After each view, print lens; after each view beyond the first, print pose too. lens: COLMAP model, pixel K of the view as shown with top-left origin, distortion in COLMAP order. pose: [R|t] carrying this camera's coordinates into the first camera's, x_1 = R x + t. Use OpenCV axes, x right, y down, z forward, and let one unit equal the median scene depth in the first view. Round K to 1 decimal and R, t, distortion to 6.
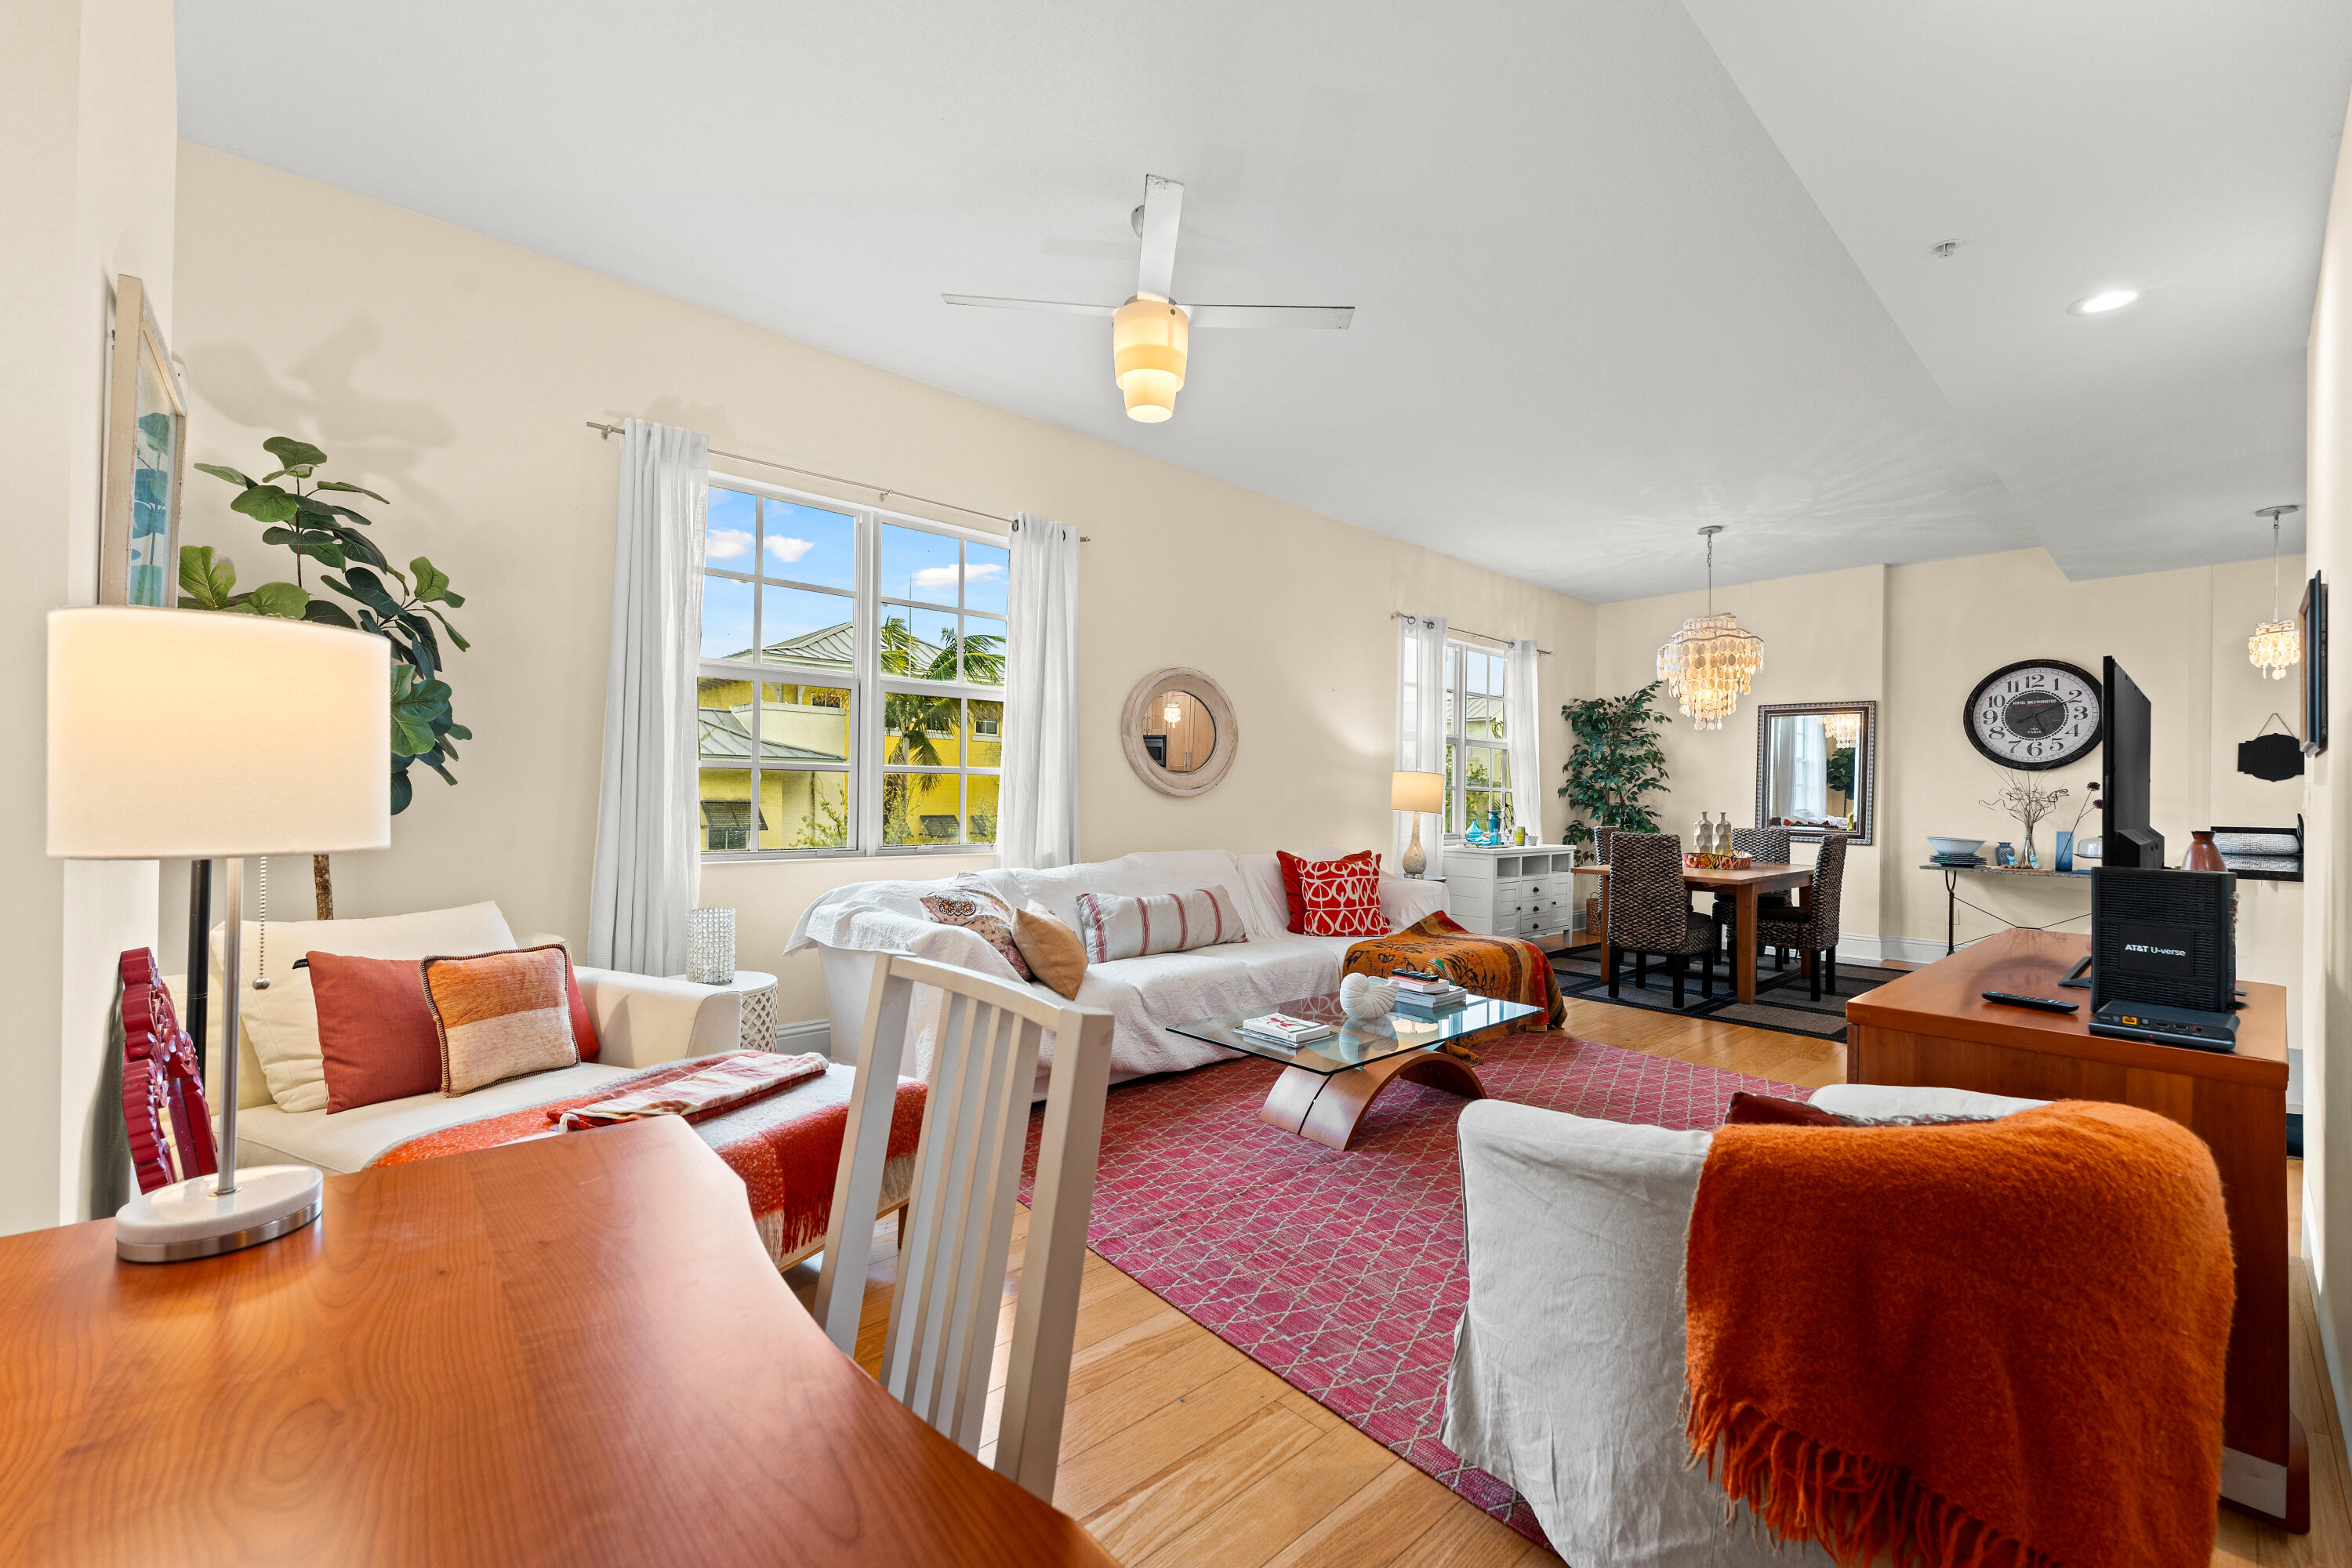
lens RADIAL K [[945.2, 0, 1188.1], [0, 945.2, 794.4], [0, 0, 1]] dist [-0.001630, -0.000048]
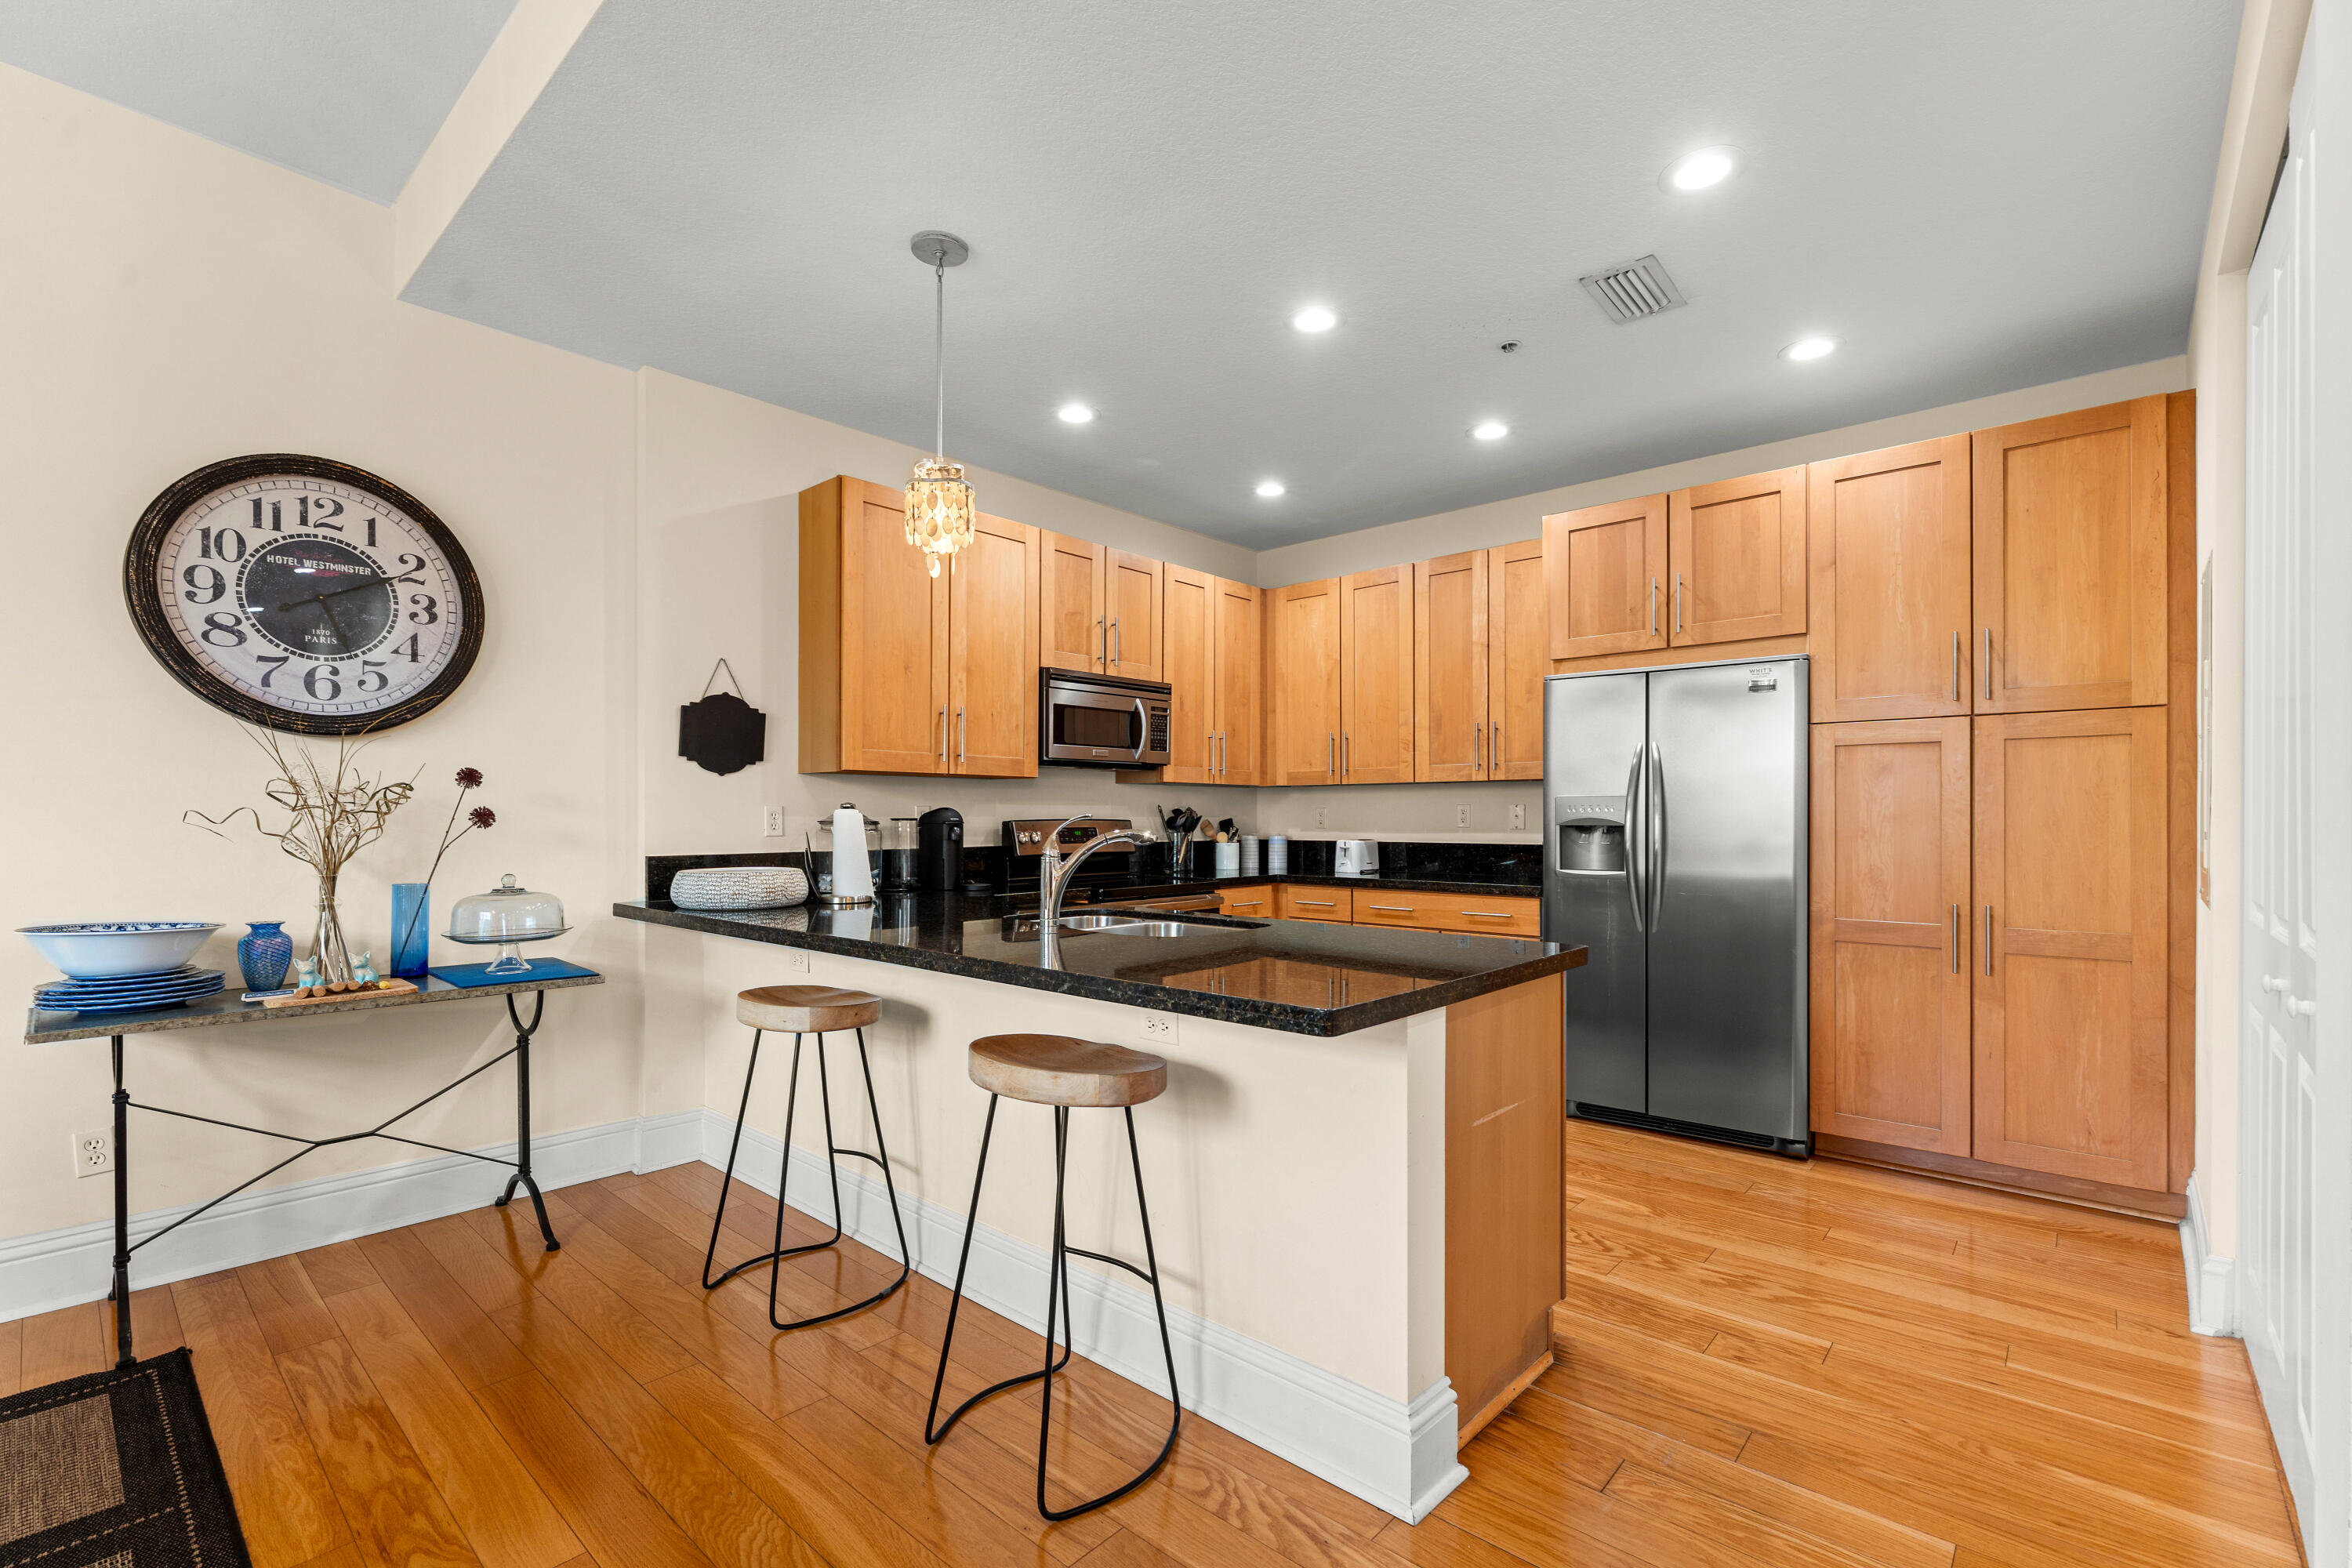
lens RADIAL K [[1031.5, 0, 1186.1], [0, 1031.5, 817.2], [0, 0, 1]] dist [-0.002572, 0.000329]
pose [[-0.099725, -0.017429, 0.994862, 0.568366], [-0.005714, 0.999840, 0.016944, -0.000068], [-0.994999, -0.003995, -0.099808, 0.910287]]
